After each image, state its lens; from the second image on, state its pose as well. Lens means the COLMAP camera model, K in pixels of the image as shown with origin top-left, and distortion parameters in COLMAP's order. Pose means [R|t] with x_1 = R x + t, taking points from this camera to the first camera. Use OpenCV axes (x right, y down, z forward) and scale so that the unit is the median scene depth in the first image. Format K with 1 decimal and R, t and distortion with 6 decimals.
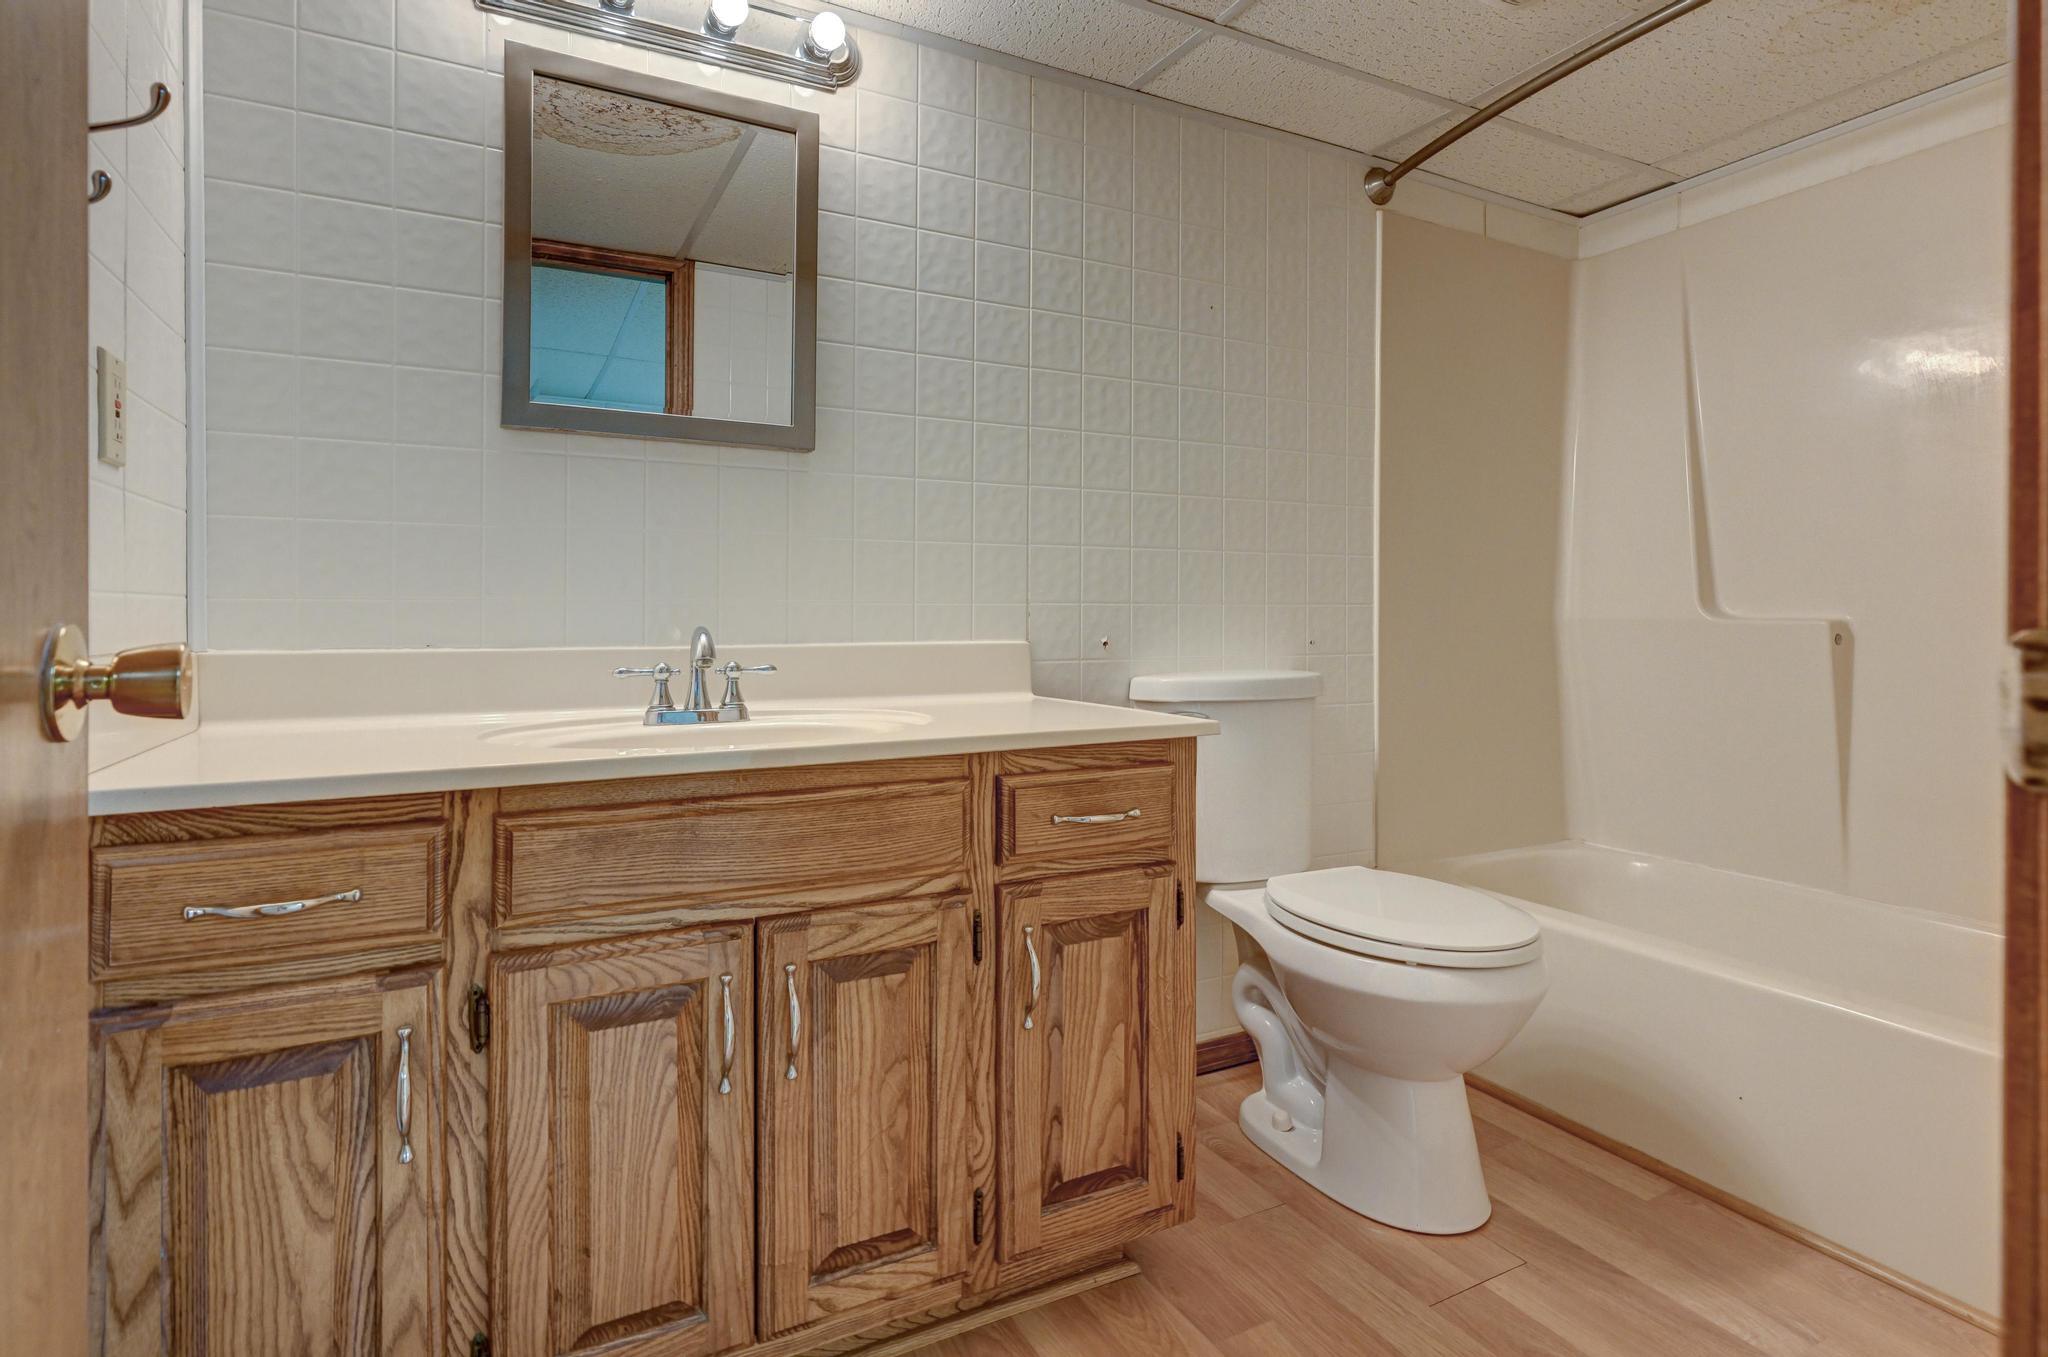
lens RADIAL K [[1014.1, 0, 1019.4], [0, 1014.1, 628.4], [0, 0, 1]] dist [-0.002573, 0.000199]
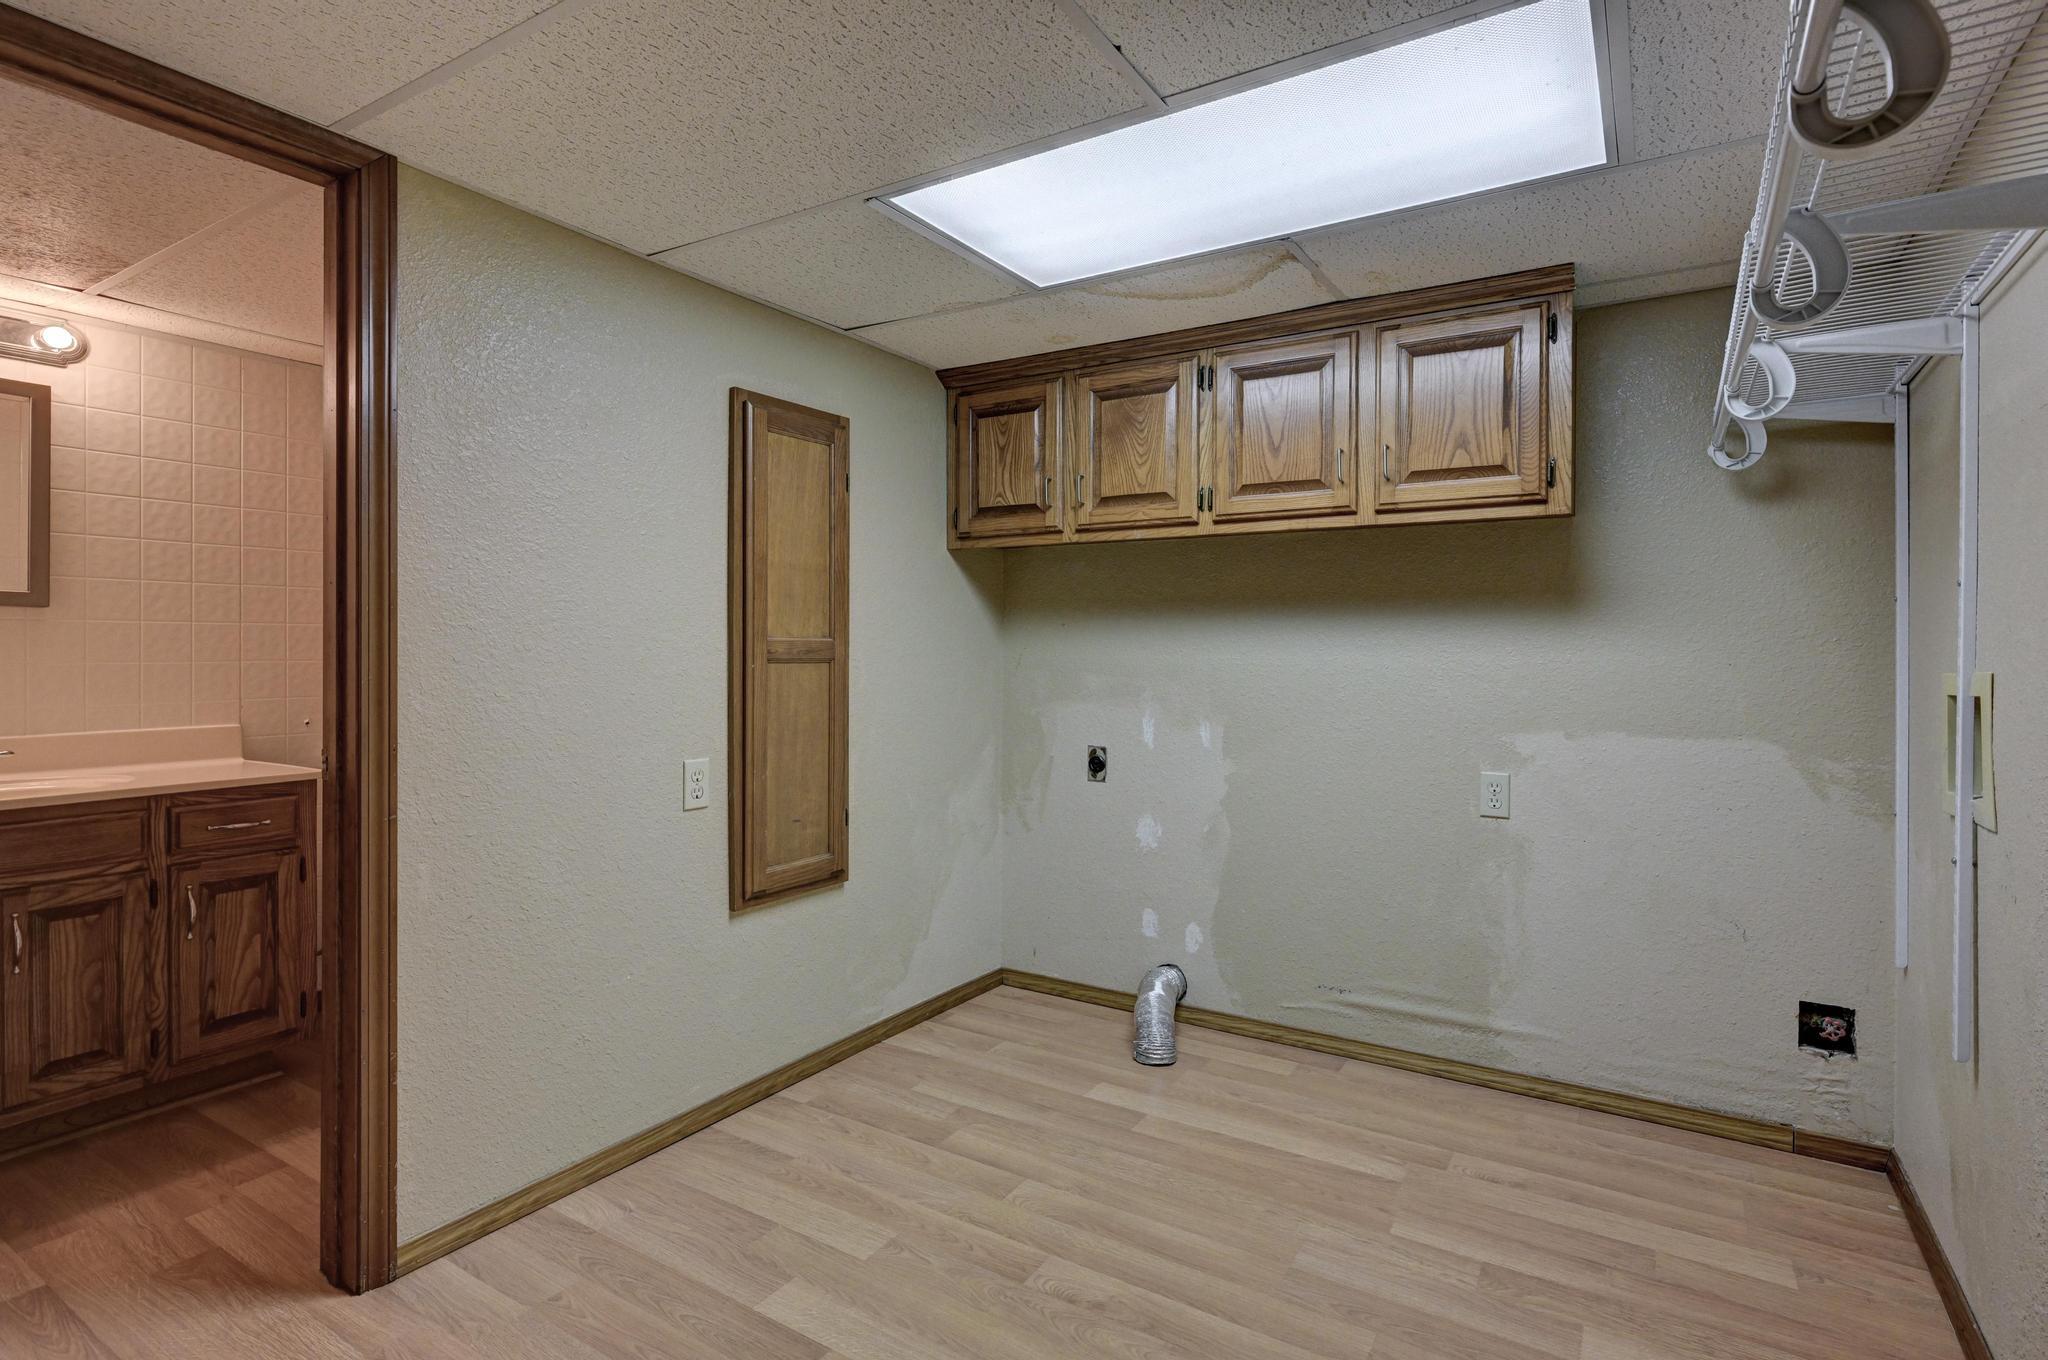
lens RADIAL K [[1019.2, 0, 1020.4], [0, 1019.2, 659.1], [0, 0, 1]] dist [0.001604, -0.000045]
pose [[0.870697, -0.006980, 0.491770, 0.417590], [0.009530, 0.999951, -0.002680, -0.106914], [-0.491727, 0.007020, 0.870721, -1.397430]]
